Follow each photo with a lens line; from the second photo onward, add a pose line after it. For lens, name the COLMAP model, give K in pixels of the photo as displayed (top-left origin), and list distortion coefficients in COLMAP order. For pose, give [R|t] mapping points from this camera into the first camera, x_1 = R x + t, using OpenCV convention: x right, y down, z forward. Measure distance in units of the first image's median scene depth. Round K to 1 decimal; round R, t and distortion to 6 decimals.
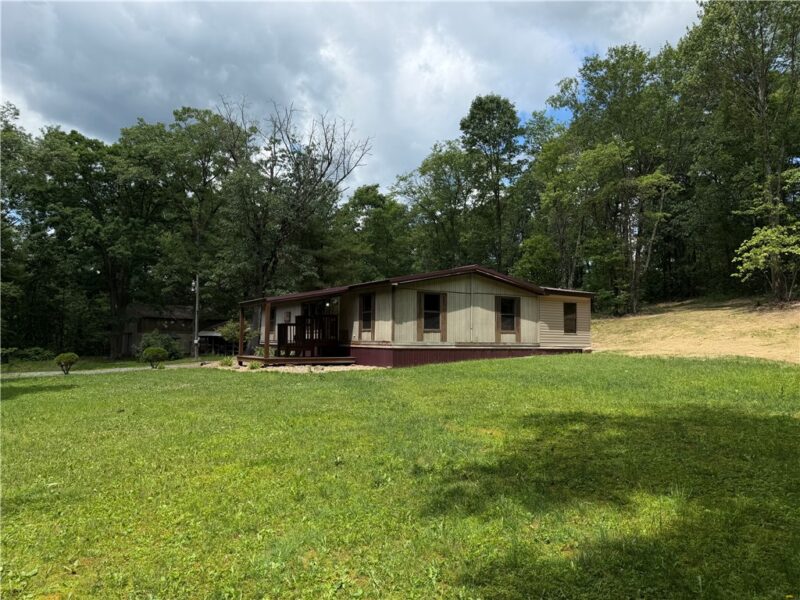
lens RADIAL K [[566.8, 0, 402.4], [0, 566.8, 302.8], [0, 0, 1]] dist [0.047163, -0.061721]
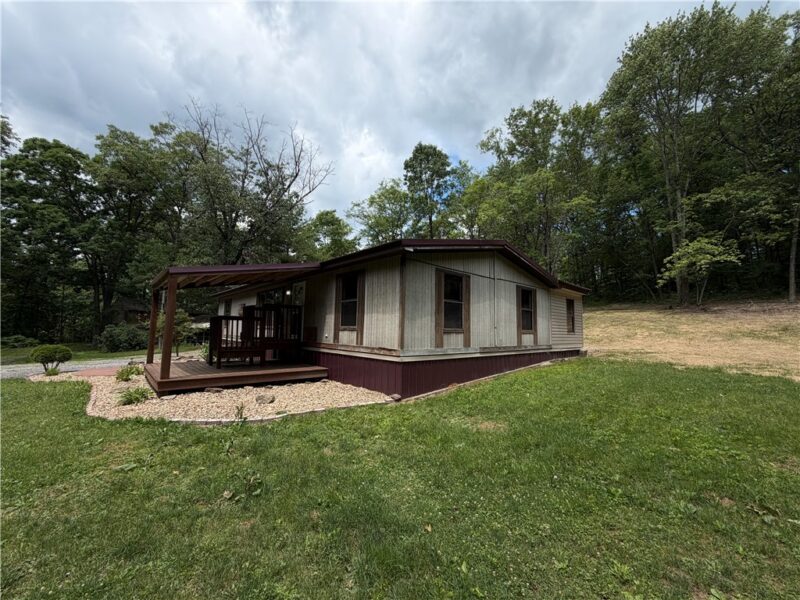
lens RADIAL K [[322.5, 0, 399.3], [0, 322.5, 298.6], [0, 0, 1]] dist [-0.002301, -0.000369]
pose [[0.982045, 0.027186, 0.186680, -0.056032], [-0.021819, 0.999289, -0.030746, 0.017964], [-0.187383, 0.026121, 0.981940, 0.463328]]
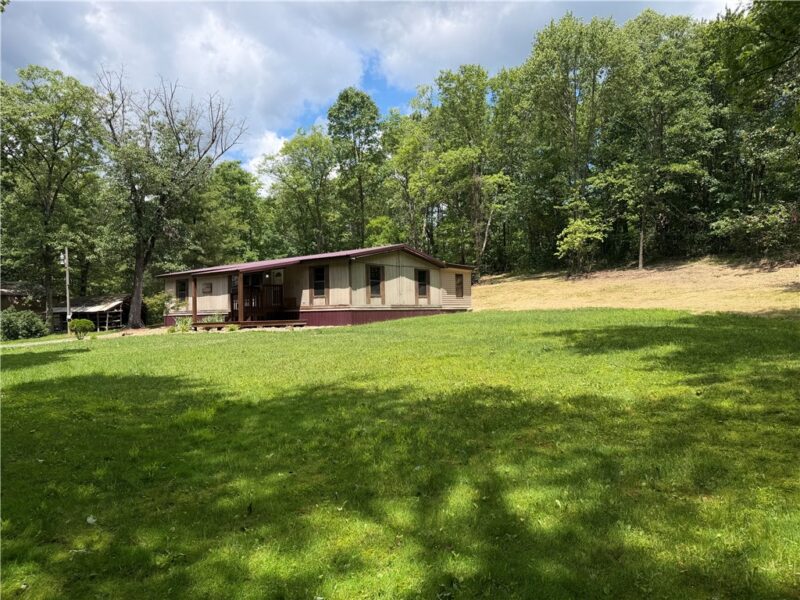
lens RADIAL K [[566.8, 0, 405.5], [0, 566.8, 301.4], [0, 0, 1]] dist [0.047163, -0.061721]
pose [[0.934897, -0.020283, 0.354338, -0.237196], [0.005675, 0.999092, 0.042217, 0.006261], [-0.354873, -0.037458, 0.934164, -0.143116]]
